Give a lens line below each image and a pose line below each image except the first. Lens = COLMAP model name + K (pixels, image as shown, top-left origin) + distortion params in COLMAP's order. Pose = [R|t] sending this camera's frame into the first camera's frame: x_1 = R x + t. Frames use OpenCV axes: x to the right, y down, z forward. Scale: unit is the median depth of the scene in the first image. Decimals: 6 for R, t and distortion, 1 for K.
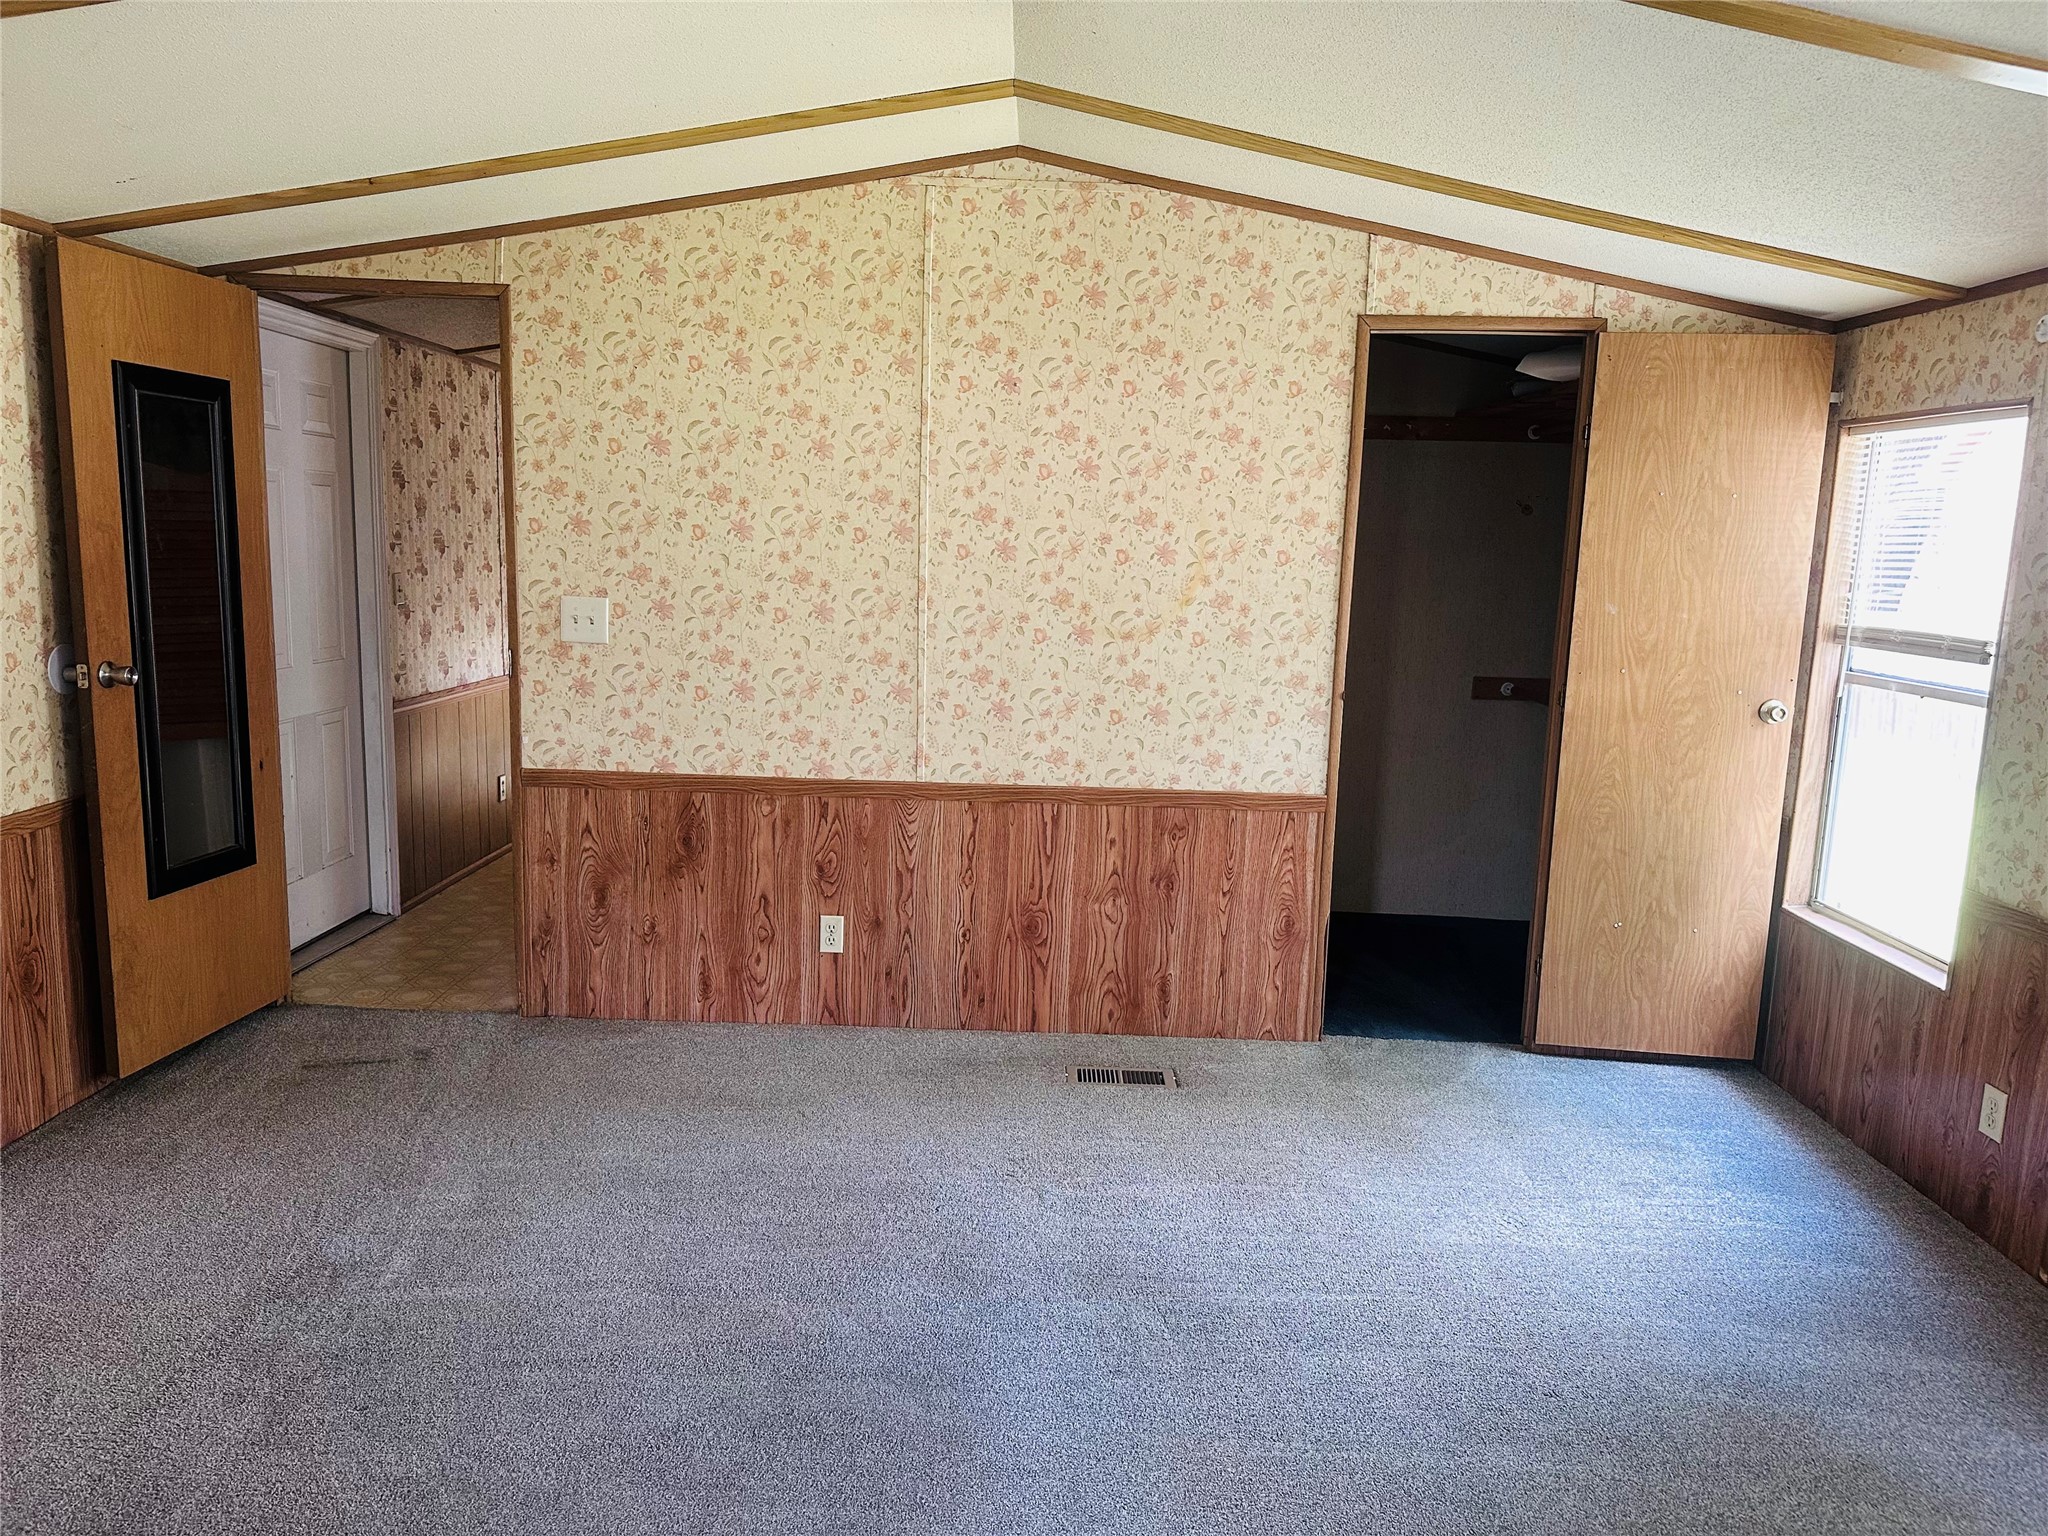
lens RADIAL K [[1426.0, 0, 1034.6], [0, 1426.0, 774.9], [0, 0, 1]] dist [0.075508, -0.100509]
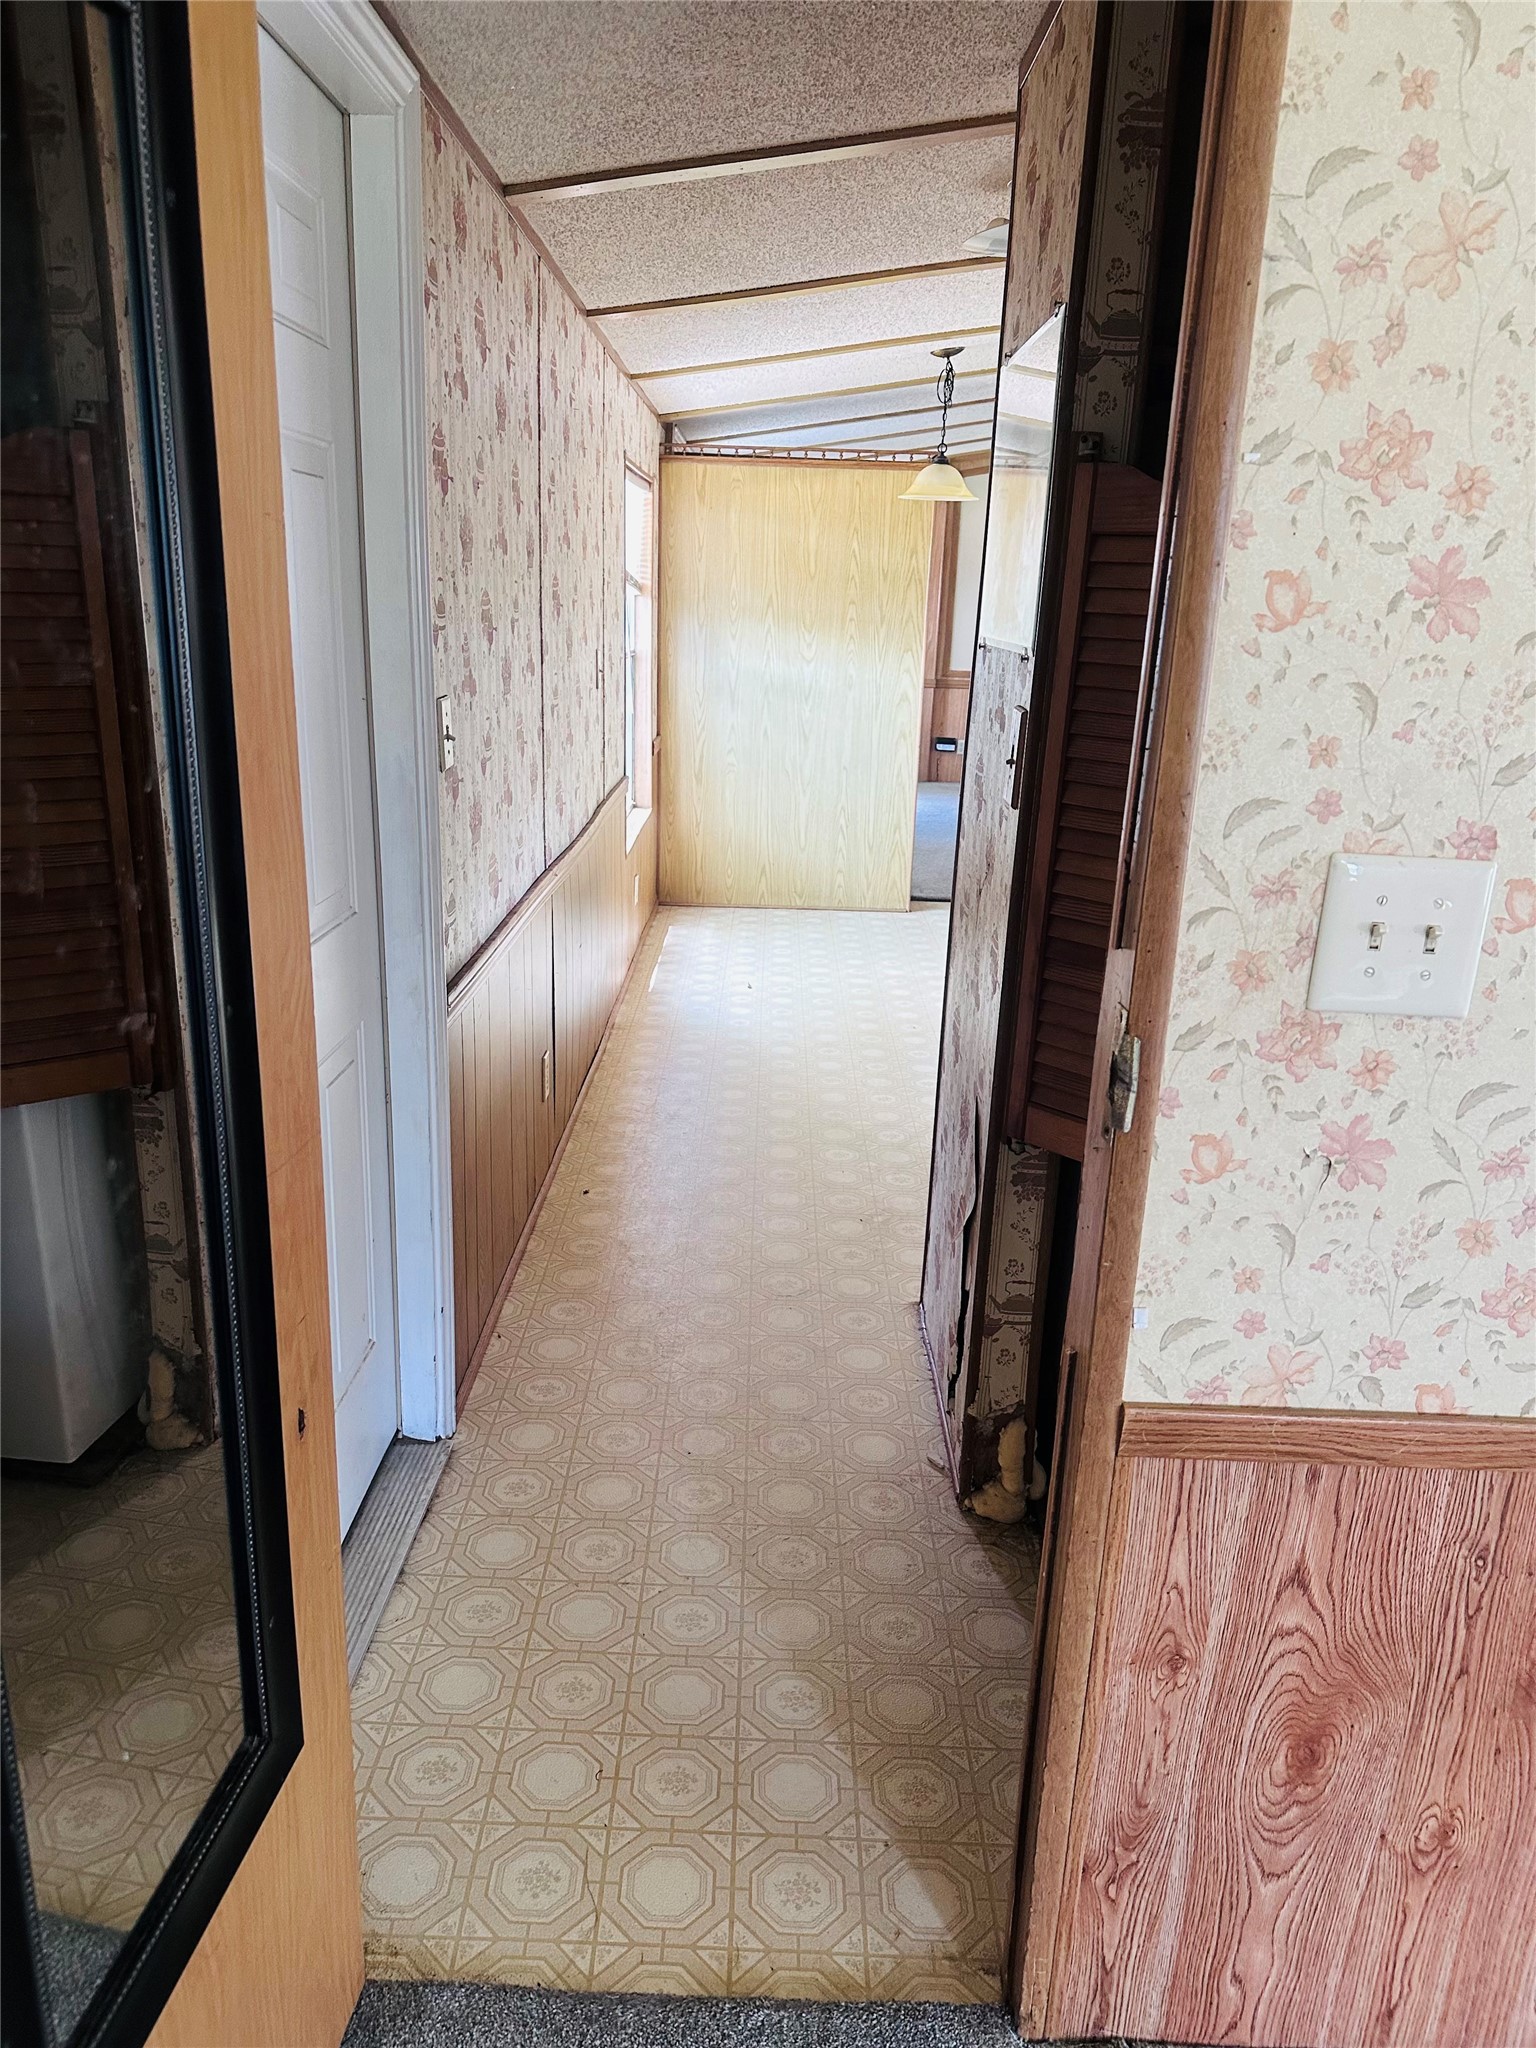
lens RADIAL K [[1426.0, 0, 764.5], [0, 1426.0, 1038.3], [0, 0, 1]] dist [0.075508, -0.100509]
pose [[0.999923, 0.012405, 0.000406, -0.431204], [-0.012343, 0.990406, 0.137637, -0.123549], [0.001305, -0.137631, 0.990483, 0.696770]]
